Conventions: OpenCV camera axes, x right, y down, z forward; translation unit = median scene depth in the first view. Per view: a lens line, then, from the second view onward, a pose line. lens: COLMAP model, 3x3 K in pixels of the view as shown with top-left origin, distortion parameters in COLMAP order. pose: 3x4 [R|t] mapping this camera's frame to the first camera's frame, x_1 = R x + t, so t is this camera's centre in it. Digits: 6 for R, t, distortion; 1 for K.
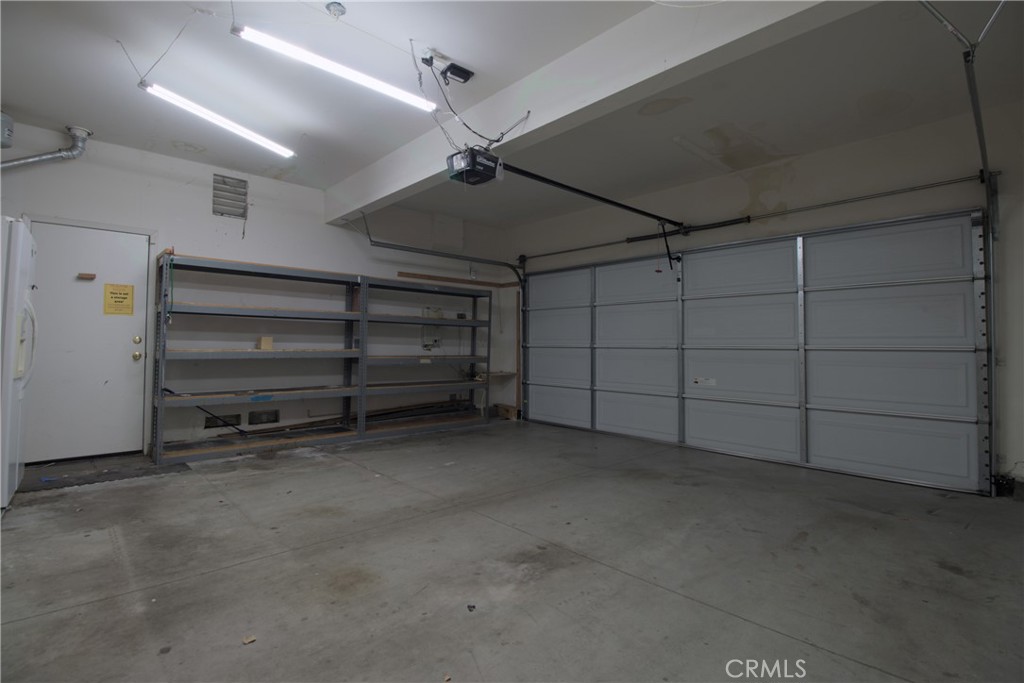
lens RADIAL K [[482.4, 0, 513.8], [0, 482.4, 340.1], [0, 0, 1]] dist [-0.004389, -0.001521]
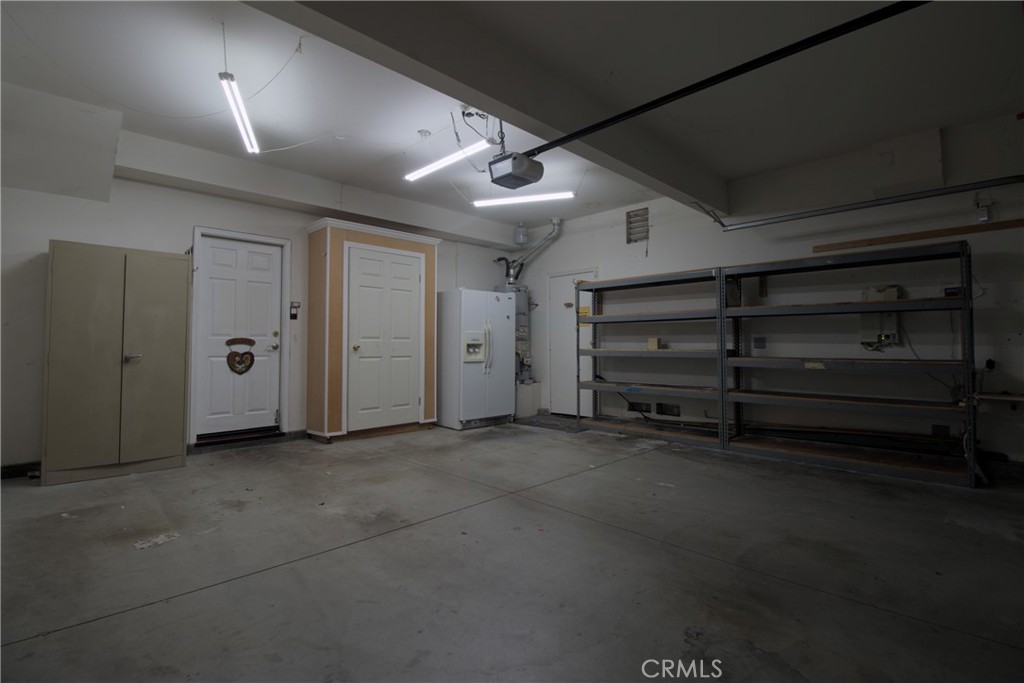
lens RADIAL K [[482.4, 0, 514.0], [0, 482.4, 340.8], [0, 0, 1]] dist [-0.004389, -0.001521]
pose [[0.025606, -0.020829, -0.999455, 0.614952], [0.015087, 0.999677, -0.020447, 0.017335], [0.999558, -0.014556, 0.025912, 0.630135]]
